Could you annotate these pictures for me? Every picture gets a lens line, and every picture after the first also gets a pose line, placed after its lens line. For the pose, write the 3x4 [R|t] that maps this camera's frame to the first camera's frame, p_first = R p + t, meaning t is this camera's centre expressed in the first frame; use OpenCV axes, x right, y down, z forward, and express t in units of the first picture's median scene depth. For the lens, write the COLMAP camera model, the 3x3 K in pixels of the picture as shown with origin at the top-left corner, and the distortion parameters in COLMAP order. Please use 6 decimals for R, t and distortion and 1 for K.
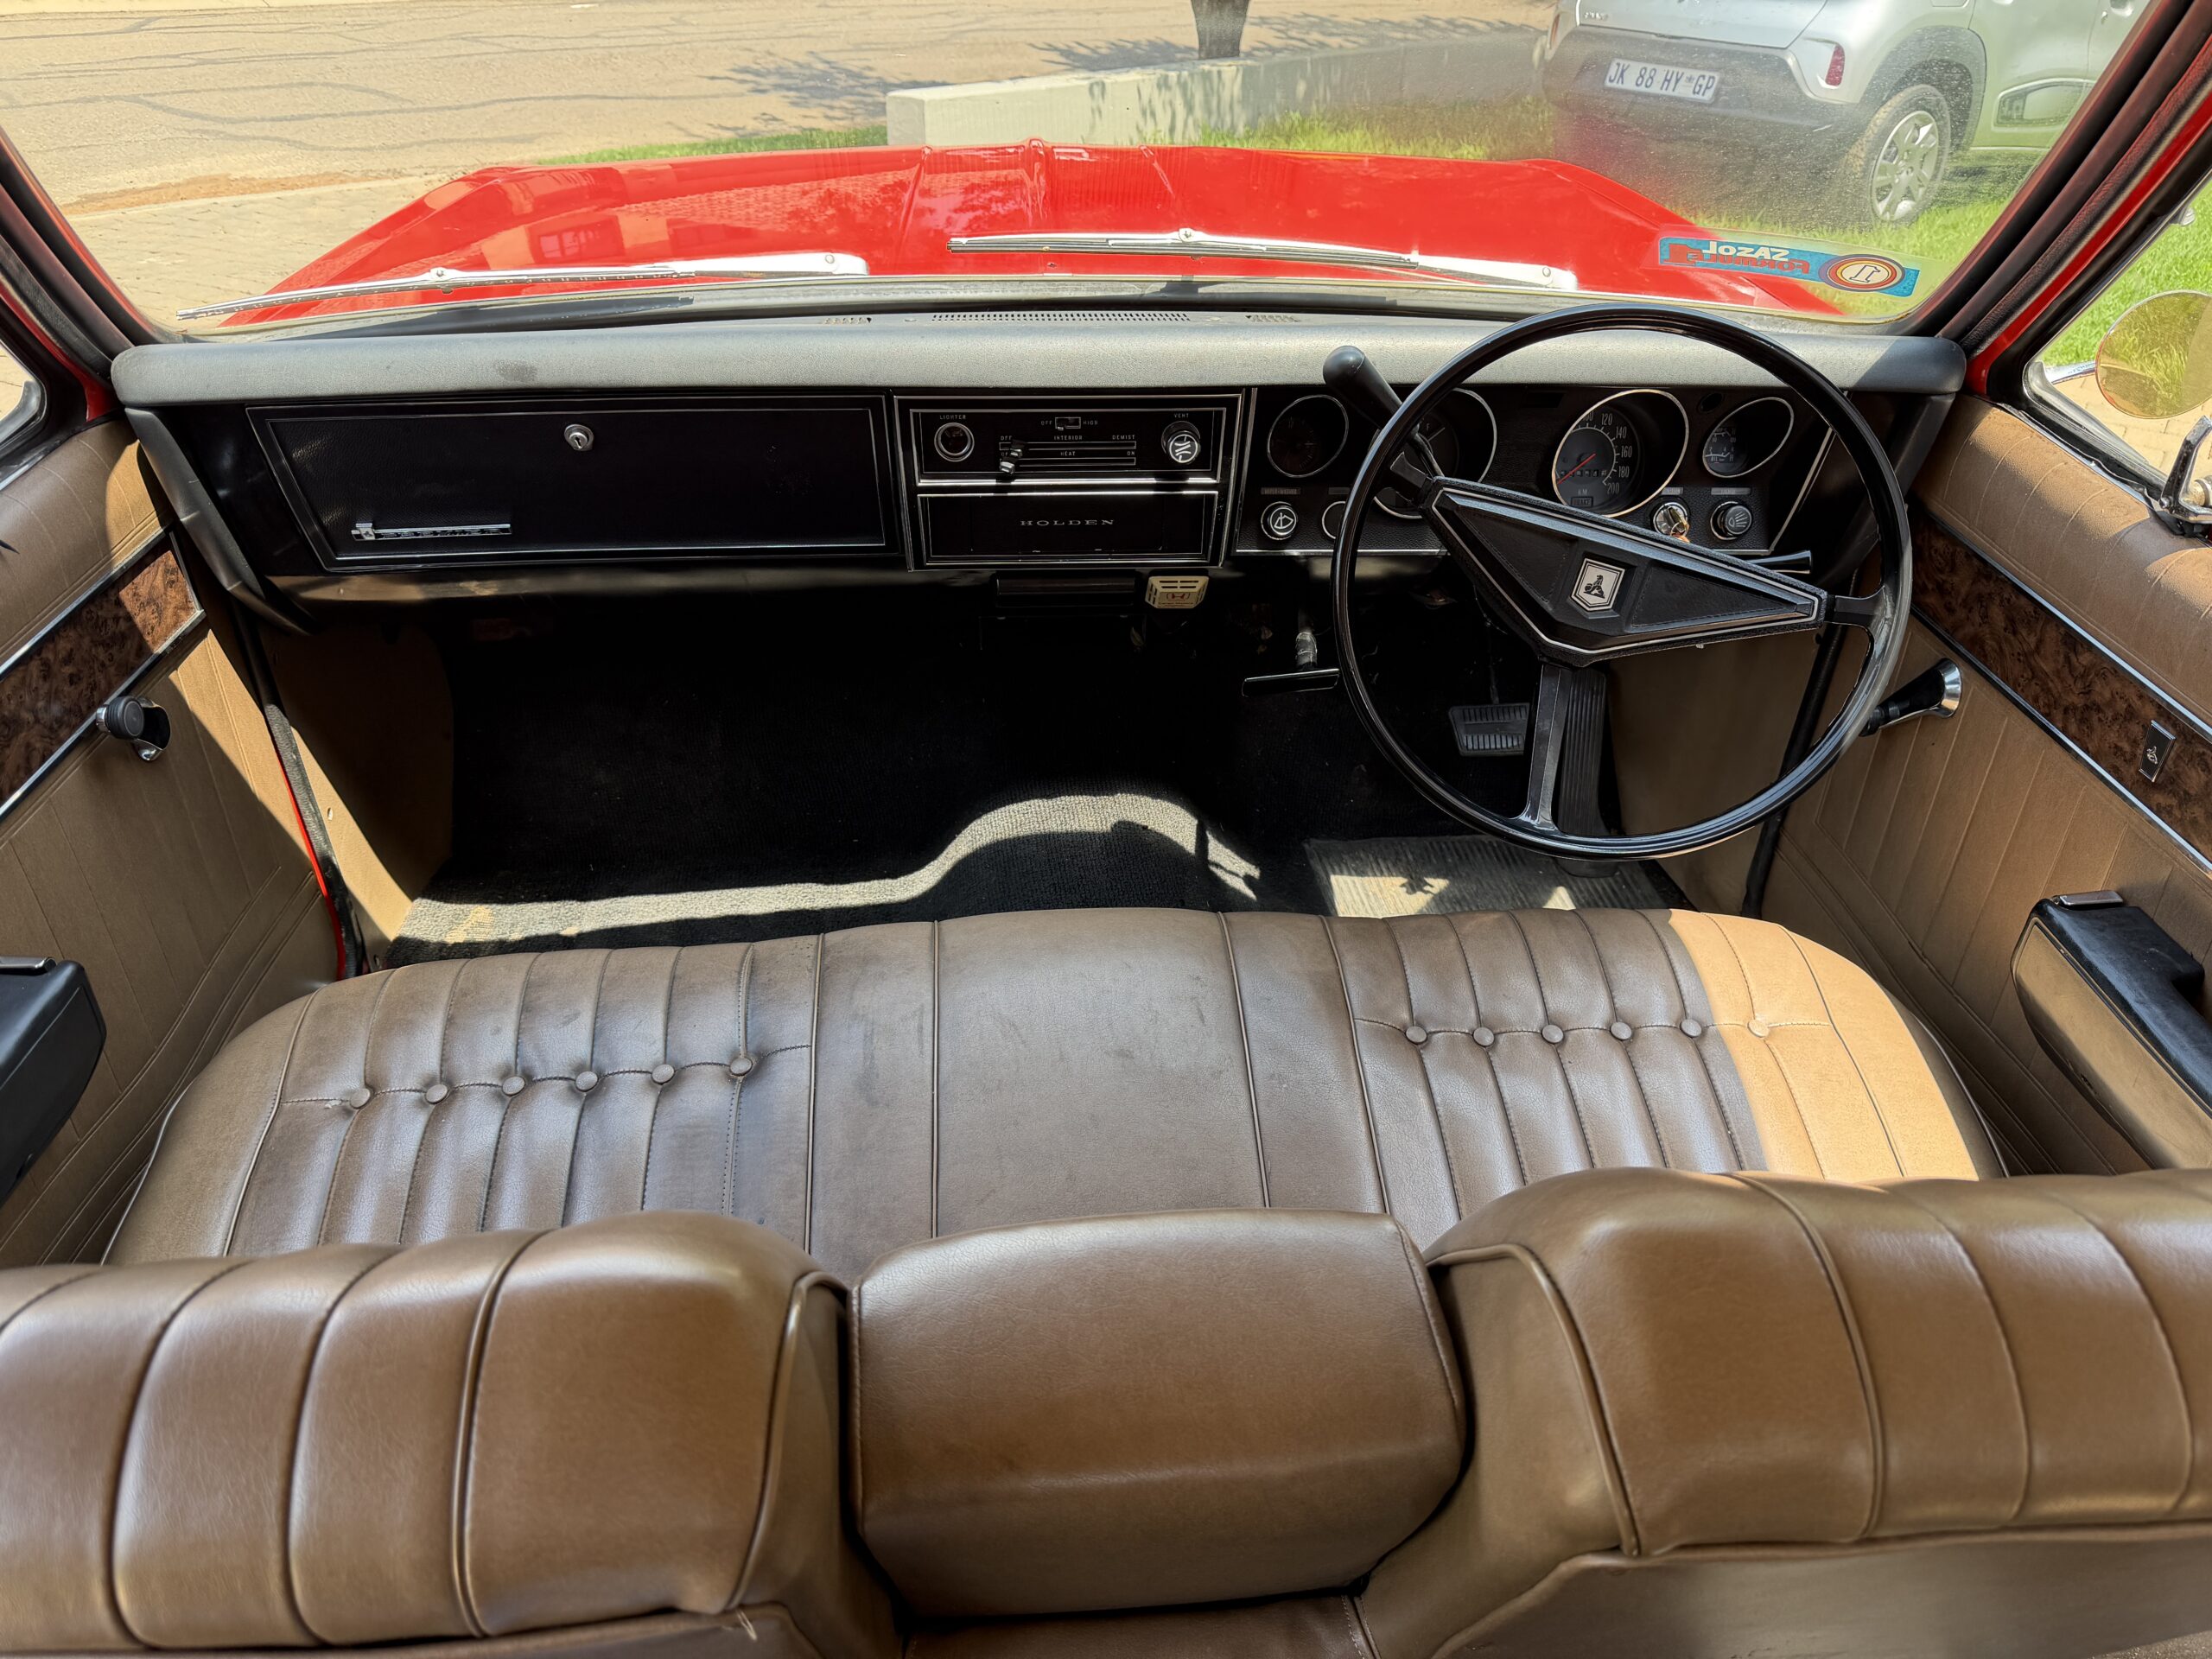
lens RADIAL K [[1531.0, 0, 1117.9], [0, 1531.0, 782.8], [0, 0, 1]] dist [0.053047, -0.000964]
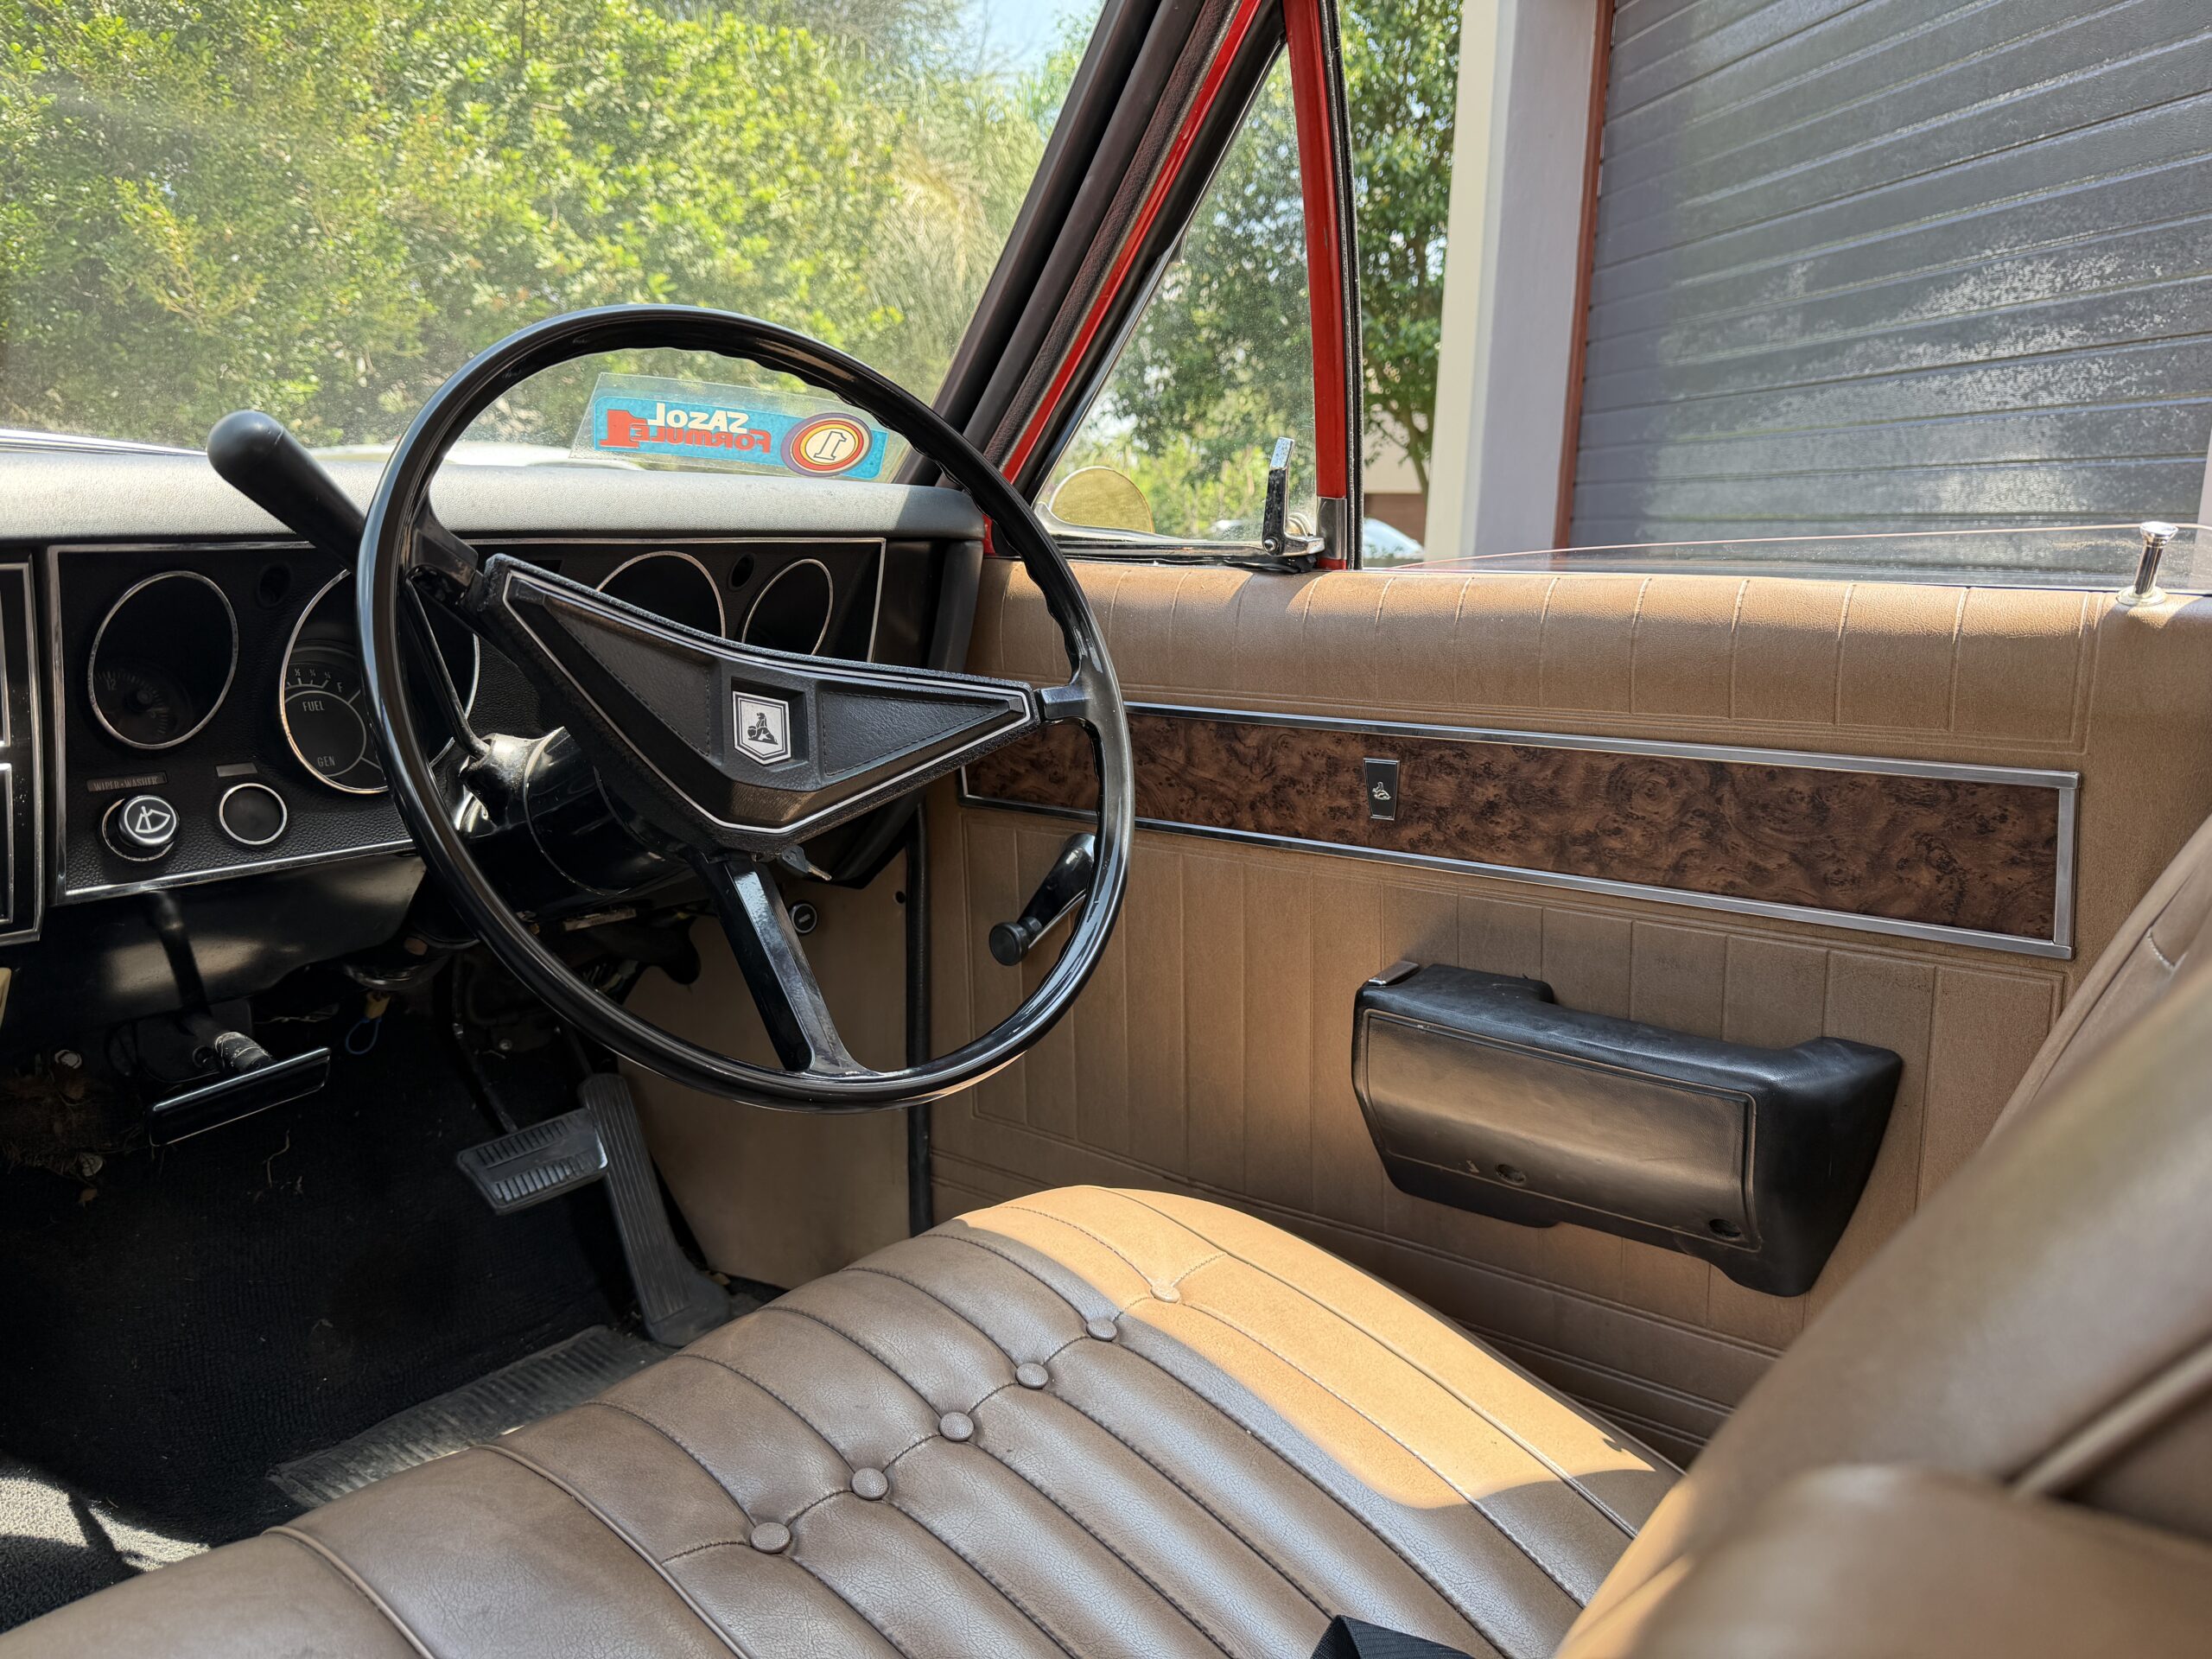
lens RADIAL K [[1546.4, 0, 1106.0], [0, 1546.4, 829.5], [0, 0, 1]] dist [-0.000617, -0.007382]
pose [[0.681229, -0.162370, 0.713837, -0.063702], [0.406537, 0.894826, -0.184428, 0.086608], [-0.608814, 0.415839, 0.675591, 0.447036]]
